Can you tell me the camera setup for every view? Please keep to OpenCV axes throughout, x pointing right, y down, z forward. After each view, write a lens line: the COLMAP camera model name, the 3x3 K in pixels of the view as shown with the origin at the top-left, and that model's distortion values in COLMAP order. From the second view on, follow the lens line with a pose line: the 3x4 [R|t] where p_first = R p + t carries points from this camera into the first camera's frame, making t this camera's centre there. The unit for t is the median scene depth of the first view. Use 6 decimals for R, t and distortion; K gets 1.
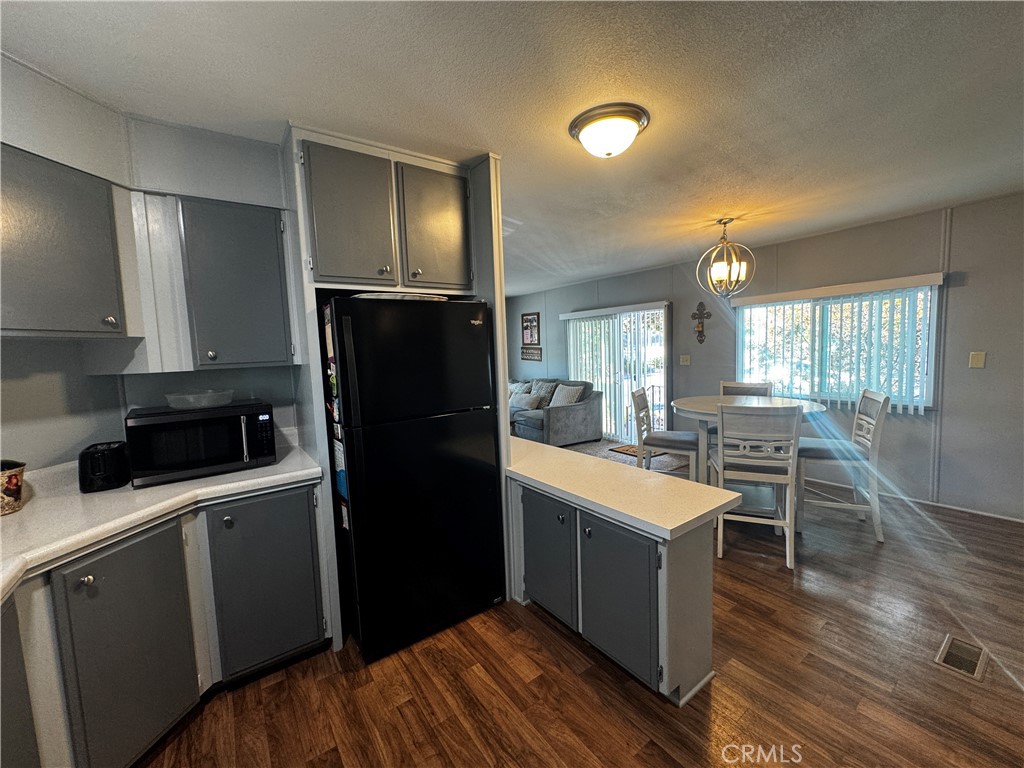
lens RADIAL K [[410.0, 0, 513.9], [0, 410.0, 380.9], [0, 0, 1]] dist [-0.000579, -0.000061]
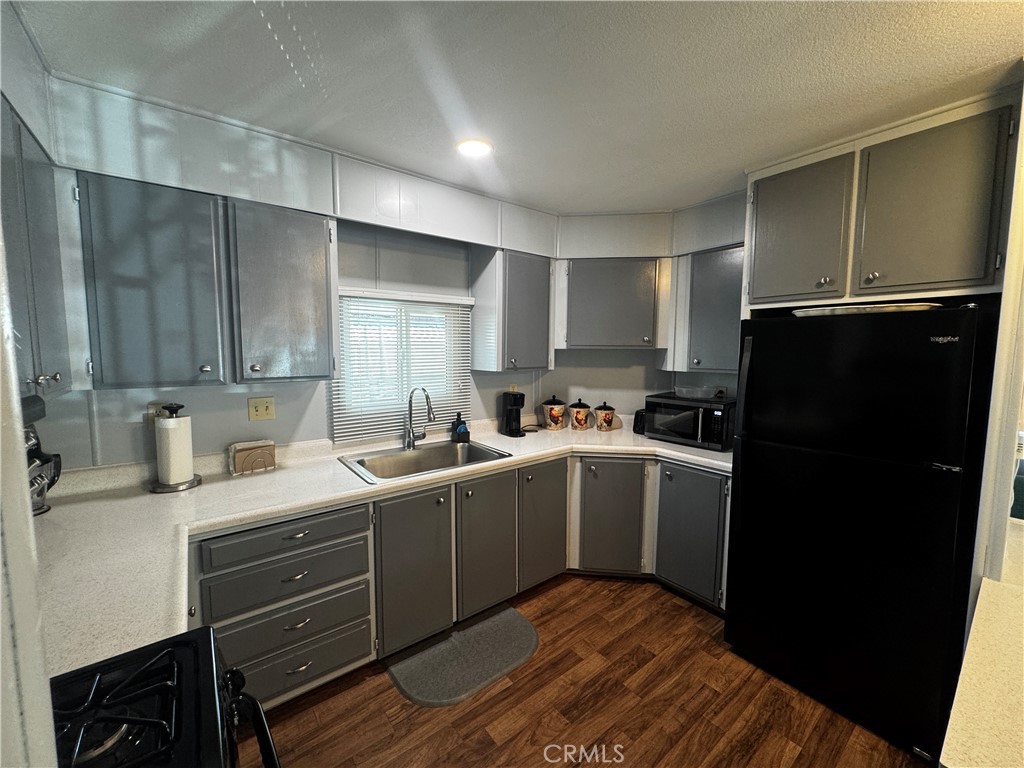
lens RADIAL K [[410.7, 0, 512.0], [0, 410.7, 384.0], [0, 0, 1]] dist [-0.000819, 0.000115]
pose [[0.036678, 0.123705, -0.991641, 0.686744], [-0.090999, 0.988599, 0.119959, -0.105932], [0.995175, 0.085839, 0.047517, 0.327485]]
